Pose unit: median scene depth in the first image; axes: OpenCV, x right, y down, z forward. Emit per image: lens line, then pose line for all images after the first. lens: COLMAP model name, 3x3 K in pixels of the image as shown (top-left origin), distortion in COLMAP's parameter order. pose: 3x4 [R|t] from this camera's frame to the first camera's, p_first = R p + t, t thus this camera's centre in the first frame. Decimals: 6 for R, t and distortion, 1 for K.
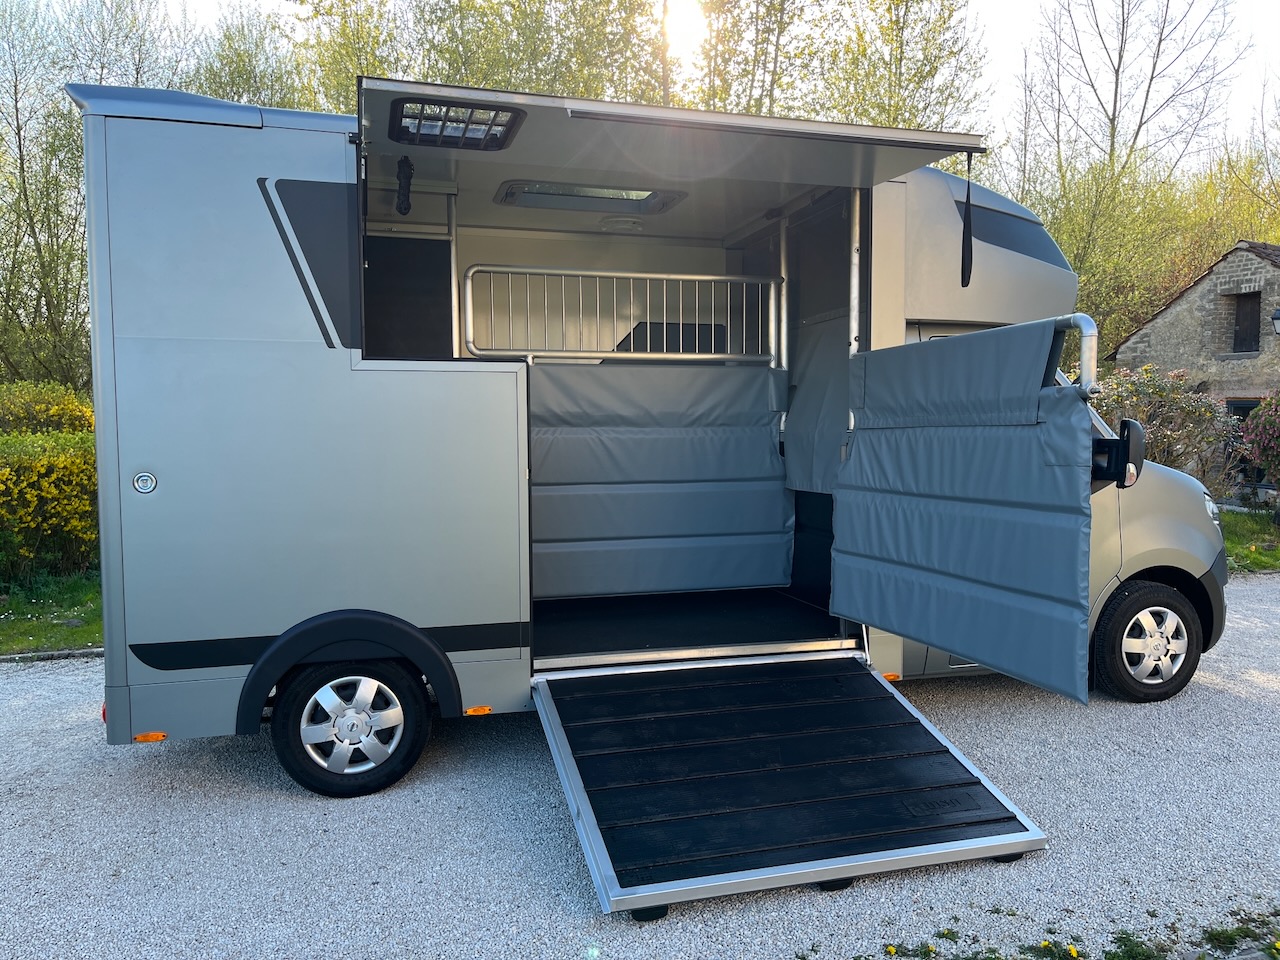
lens RADIAL K [[966.1, 0, 638.1], [0, 966.1, 488.7], [0, 0, 1]] dist [0.068004, -0.095721]
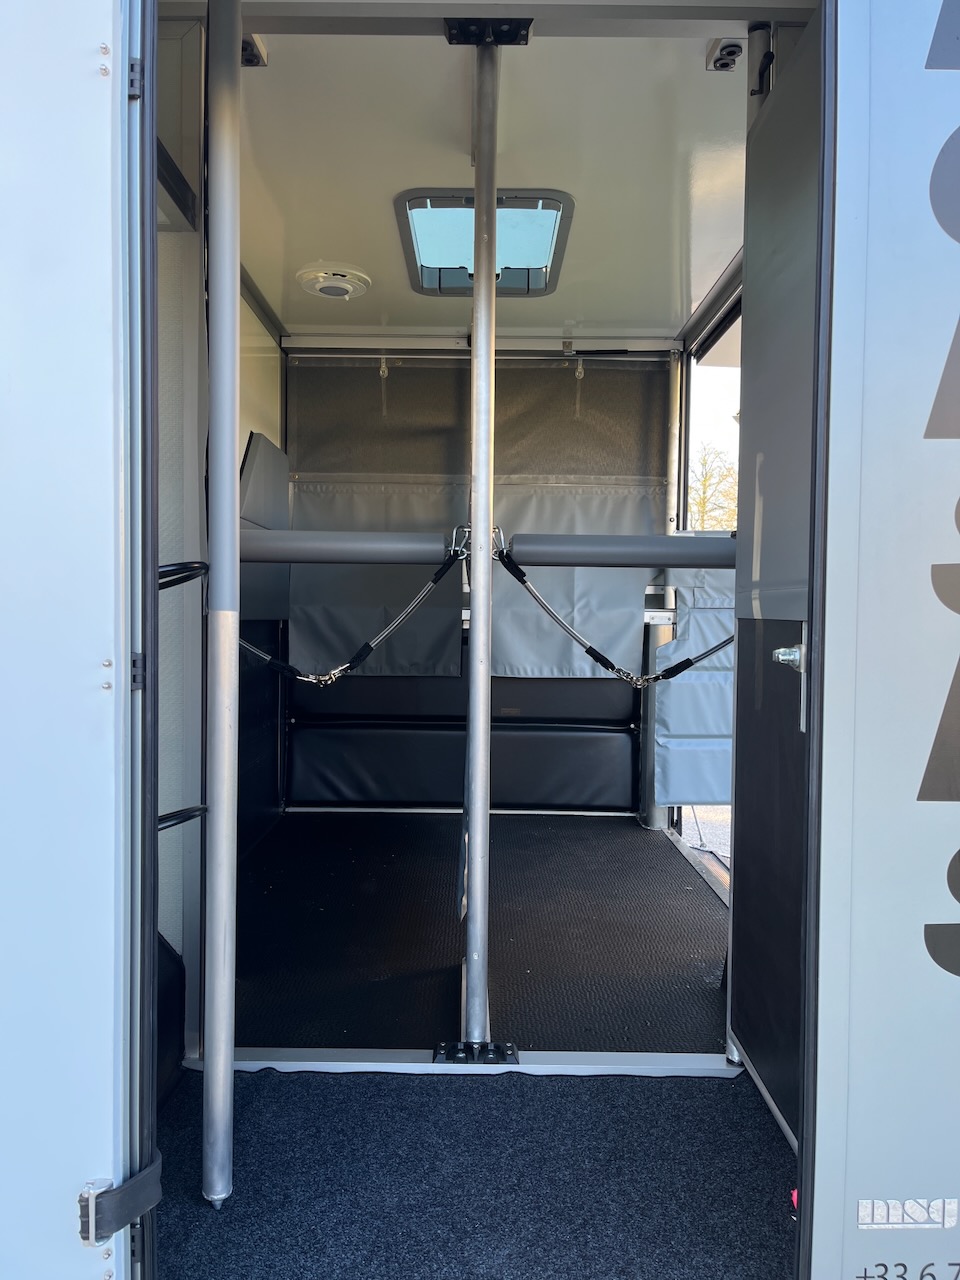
lens RADIAL K [[966.1, 0, 472.4], [0, 966.1, 641.4], [0, 0, 1]] dist [0.068004, -0.095721]
pose [[0.277943, -0.023778, 0.960303, -0.796273], [0.043822, 0.998967, 0.012052, -0.050018], [-0.959598, 0.038732, 0.278697, 0.952375]]
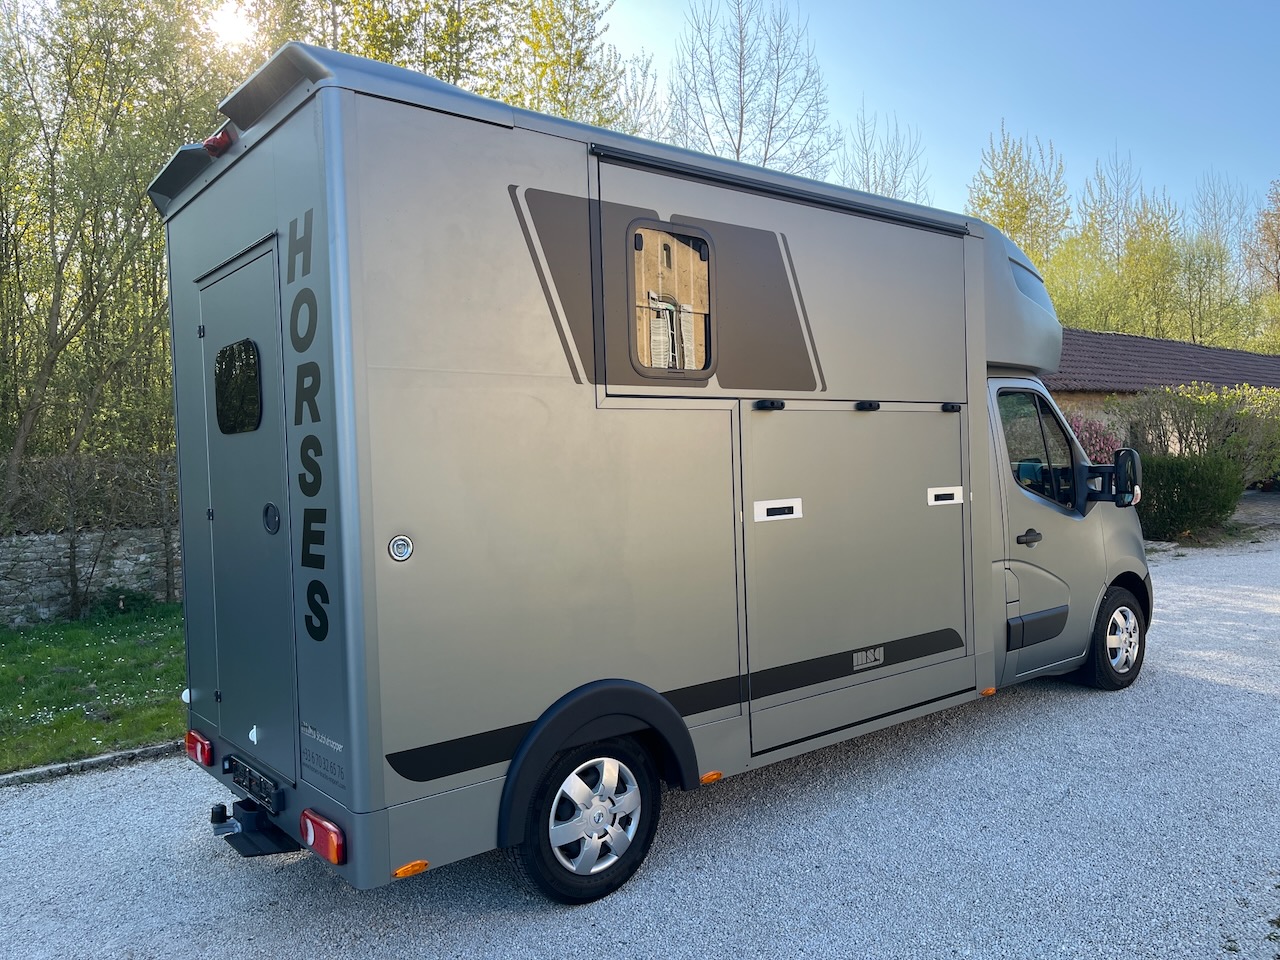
lens RADIAL K [[966.1, 0, 638.1], [0, 966.1, 488.7], [0, 0, 1]] dist [0.068004, -0.095721]
pose [[0.917763, -0.035344, 0.395554, -0.553837], [0.052812, 0.998047, -0.033355, -0.015742], [-0.393602, 0.051502, 0.917837, 0.164829]]
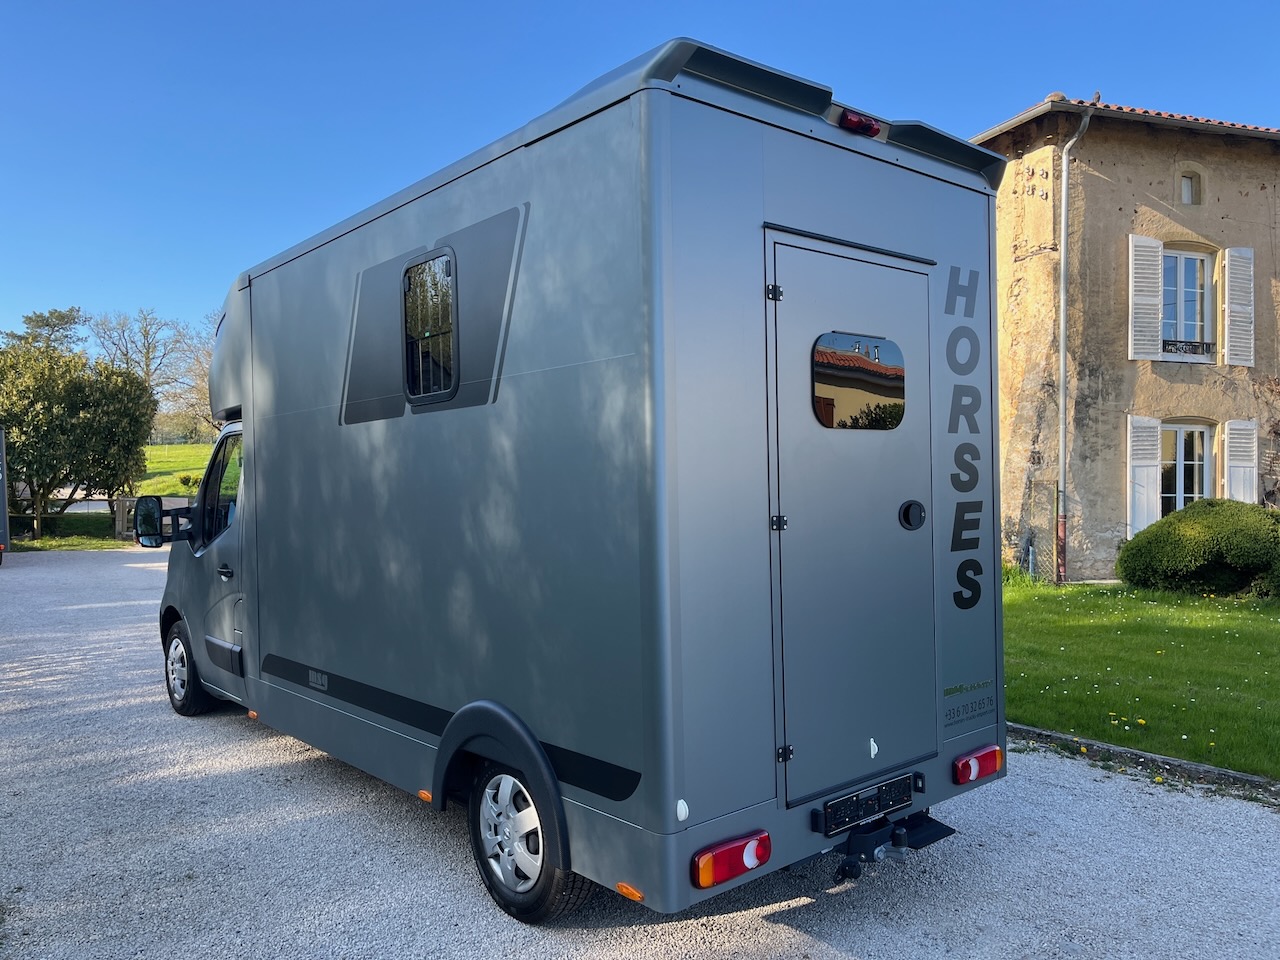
lens RADIAL K [[966.1, 0, 638.1], [0, 966.1, 488.7], [0, 0, 1]] dist [0.068004, -0.095721]
pose [[-0.415305, 0.010735, 0.909619, -1.147112], [0.078838, 0.996593, 0.024234, -0.091132], [-0.906259, 0.081777, -0.414737, 1.491758]]
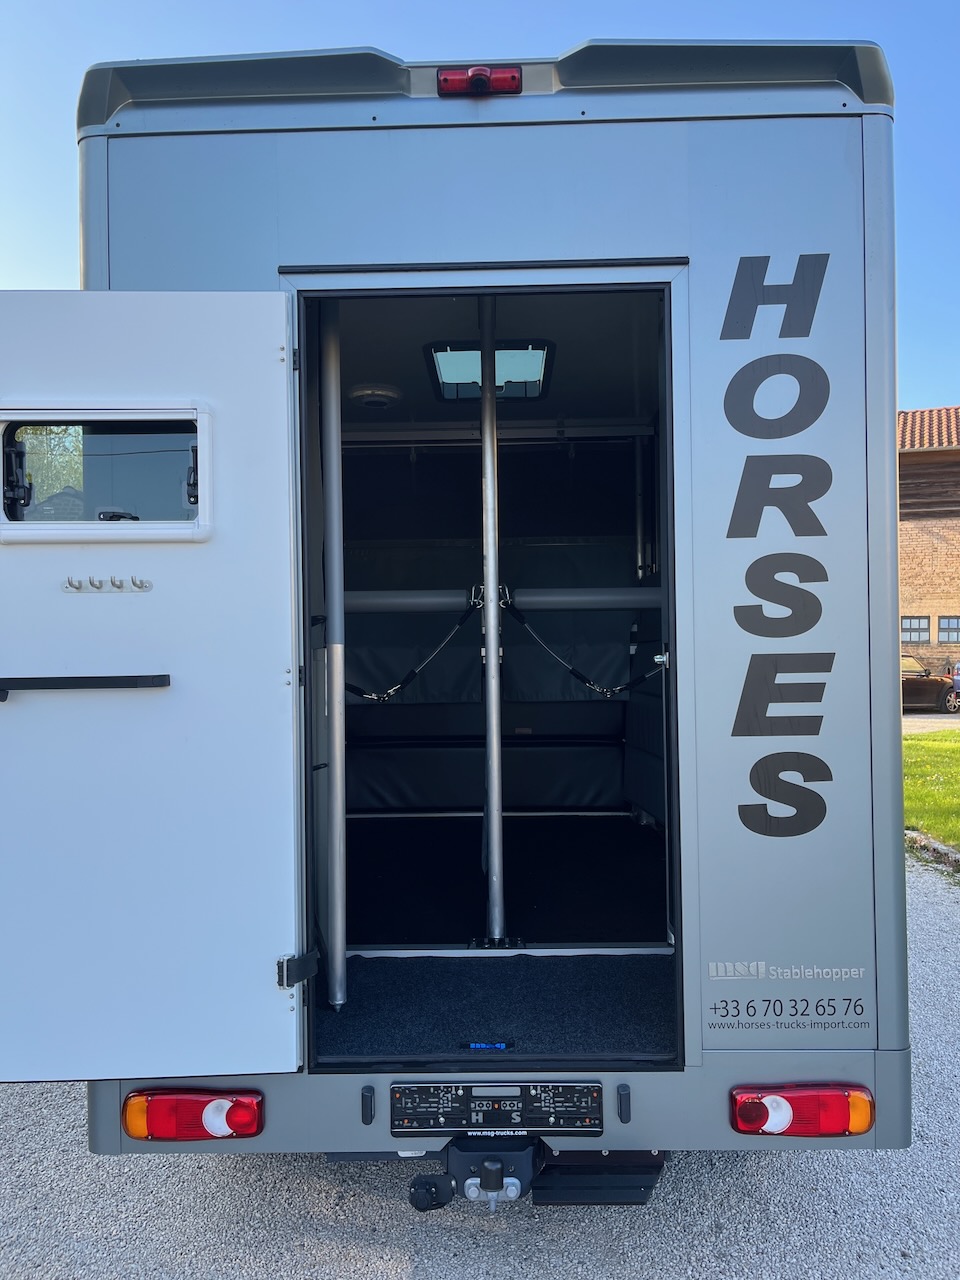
lens RADIAL K [[972.9, 0, 480.0], [0, 972.9, 640.0], [0, 0, 1]] dist [0.088761, -0.142171]
pose [[0.292365, 0.015370, 0.956183, -1.018888], [0.069448, 0.996890, -0.037259, -0.035464], [-0.953782, 0.077298, 0.290388, 0.882720]]
